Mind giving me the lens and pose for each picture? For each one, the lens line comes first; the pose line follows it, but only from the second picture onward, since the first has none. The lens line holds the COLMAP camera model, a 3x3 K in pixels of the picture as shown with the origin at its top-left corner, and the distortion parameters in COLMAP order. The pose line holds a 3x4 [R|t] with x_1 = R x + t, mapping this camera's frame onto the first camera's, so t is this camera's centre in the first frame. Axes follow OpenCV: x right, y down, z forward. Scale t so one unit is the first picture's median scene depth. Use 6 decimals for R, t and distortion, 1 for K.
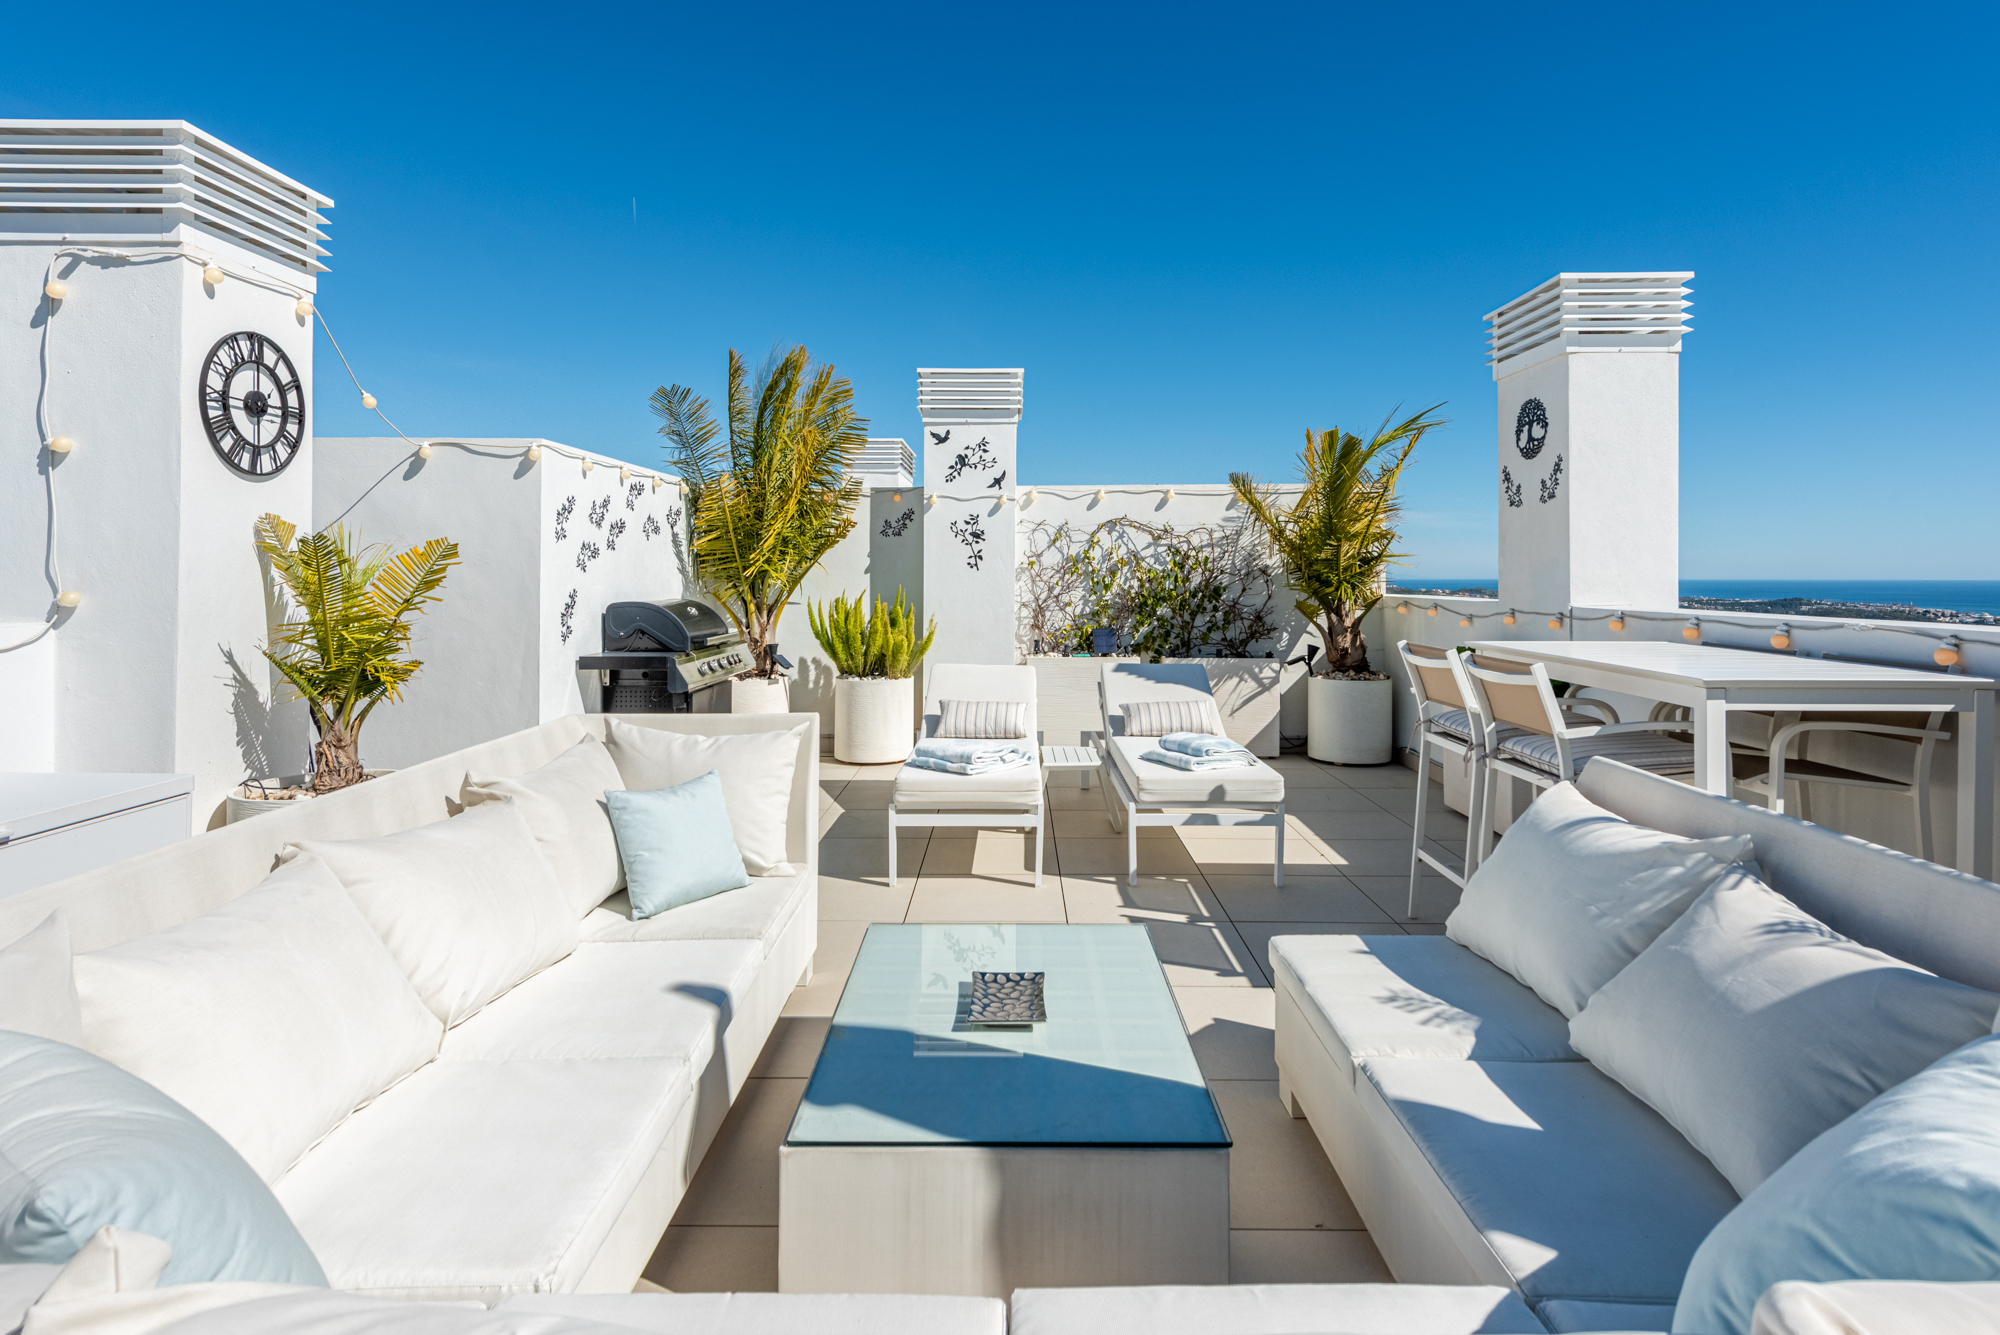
lens RADIAL K [[1033.5, 0, 1027.8], [0, 1033.5, 561.4], [0, 0, 1]] dist [0.030173, -0.000682]
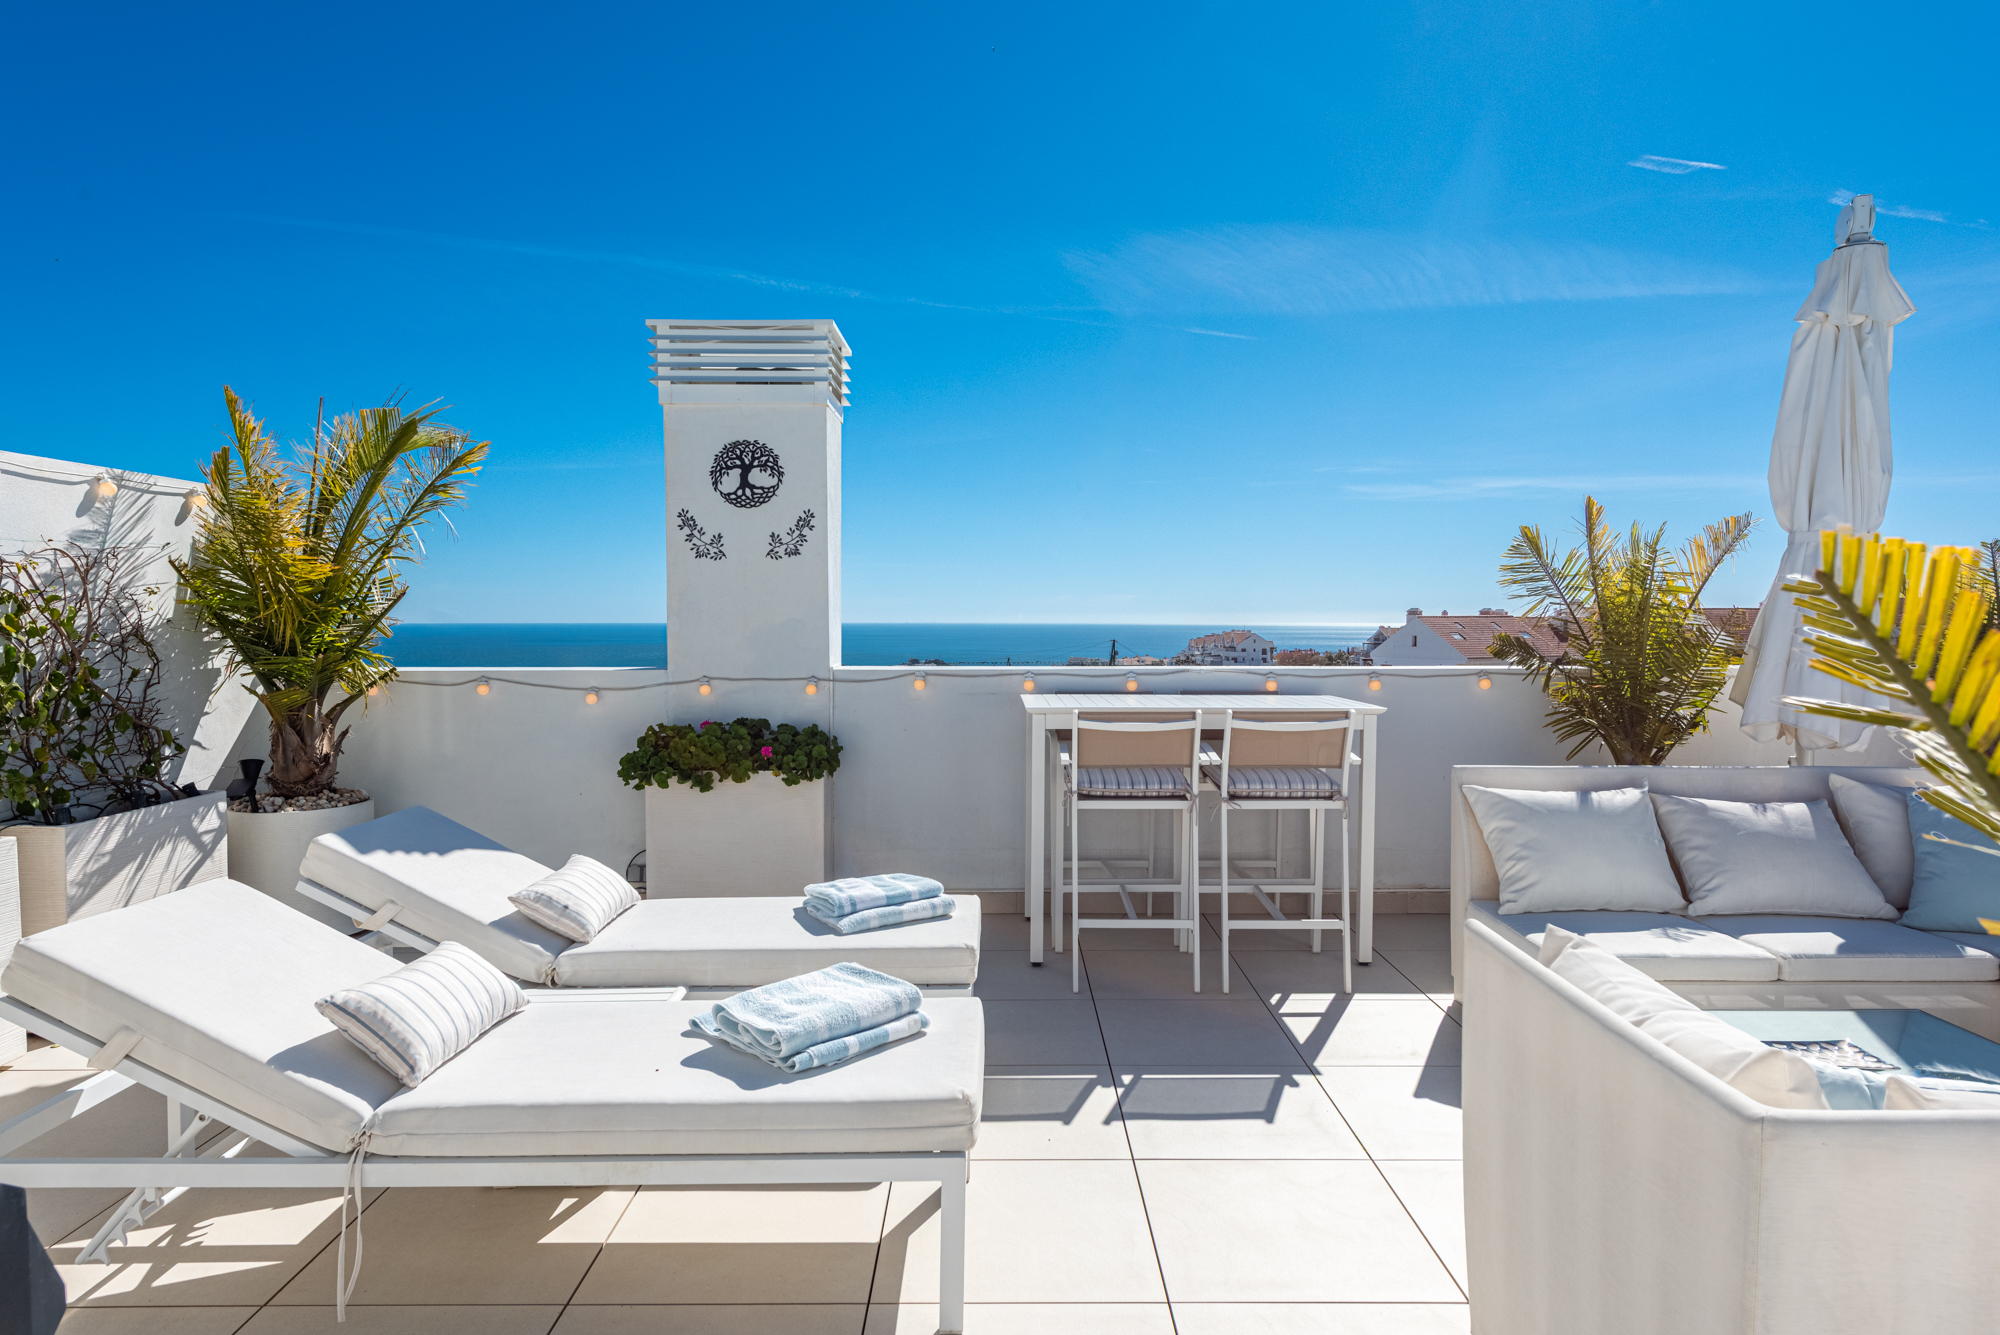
lens RADIAL K [[1170.8, 0, 1014.6], [0, 1170.8, 613.5], [0, 0, 1]] dist [0.025155, 0.000451]
pose [[0.014966, -0.000571, 0.999888, -0.389820], [-0.010315, 0.999947, 0.000726, -0.007827], [-0.999835, -0.010325, 0.014959, 0.564343]]
